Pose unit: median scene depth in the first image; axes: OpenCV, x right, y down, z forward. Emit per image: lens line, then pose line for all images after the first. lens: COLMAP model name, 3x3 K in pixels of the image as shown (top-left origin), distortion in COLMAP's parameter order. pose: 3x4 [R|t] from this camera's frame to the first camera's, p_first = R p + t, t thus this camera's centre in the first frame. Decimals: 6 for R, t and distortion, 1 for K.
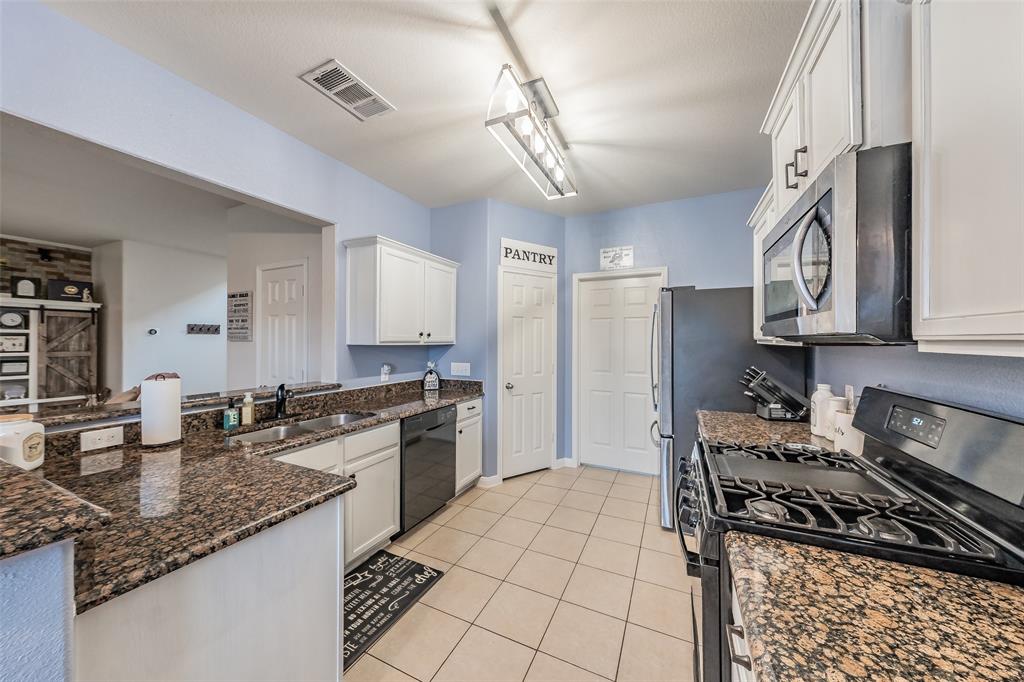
lens RADIAL K [[346.7, 0, 512.2], [0, 346.7, 339.1], [0, 0, 1]] dist [0.001074, 0.000240]
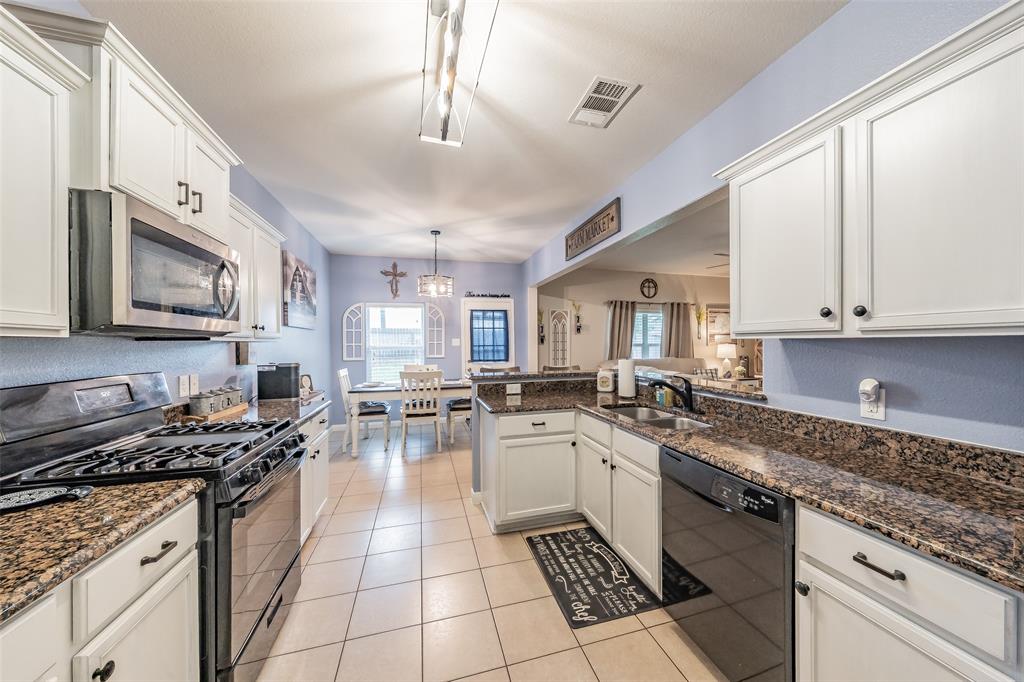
lens RADIAL K [[354.0, 0, 522.0], [0, 354.0, 345.2], [0, 0, 1]] dist [0.001179, -0.000008]
pose [[-0.753447, 0.007185, -0.657469, 0.244450], [0.008437, 0.999964, 0.001260, 0.018025], [0.657455, -0.004598, -0.753480, 0.911287]]
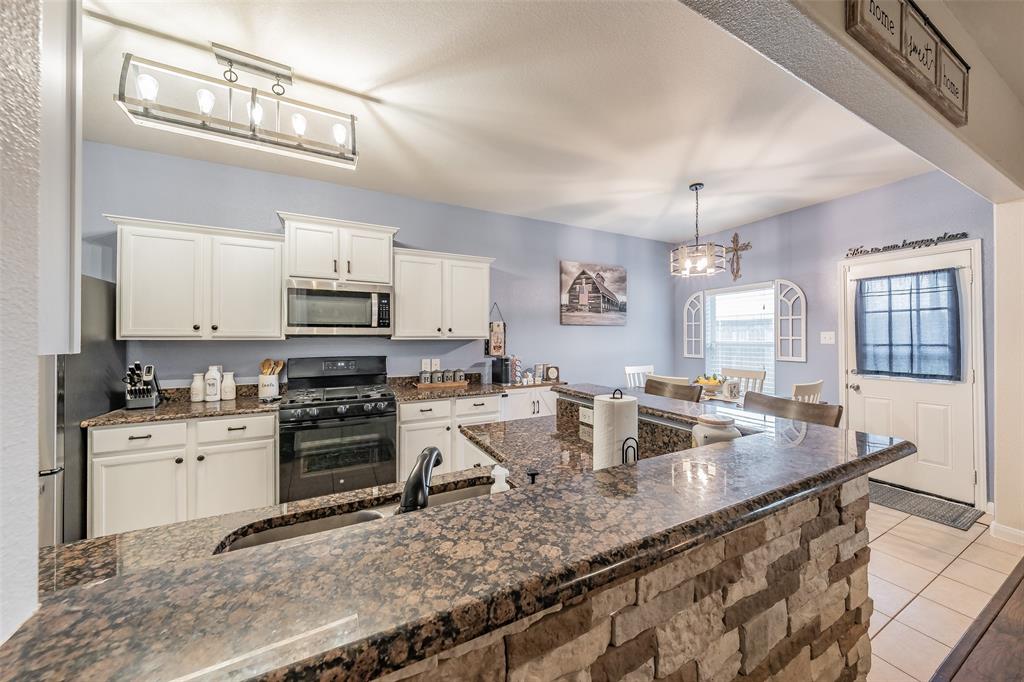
lens RADIAL K [[365.9, 0, 537.9], [0, 365.9, 335.1], [0, 0, 1]] dist [-0.001140, -0.000124]
pose [[-0.813326, 0.004440, 0.581792, -0.590859], [-0.000497, 0.999965, -0.008326, 0.004079], [-0.581808, -0.007061, -0.813295, 0.752947]]
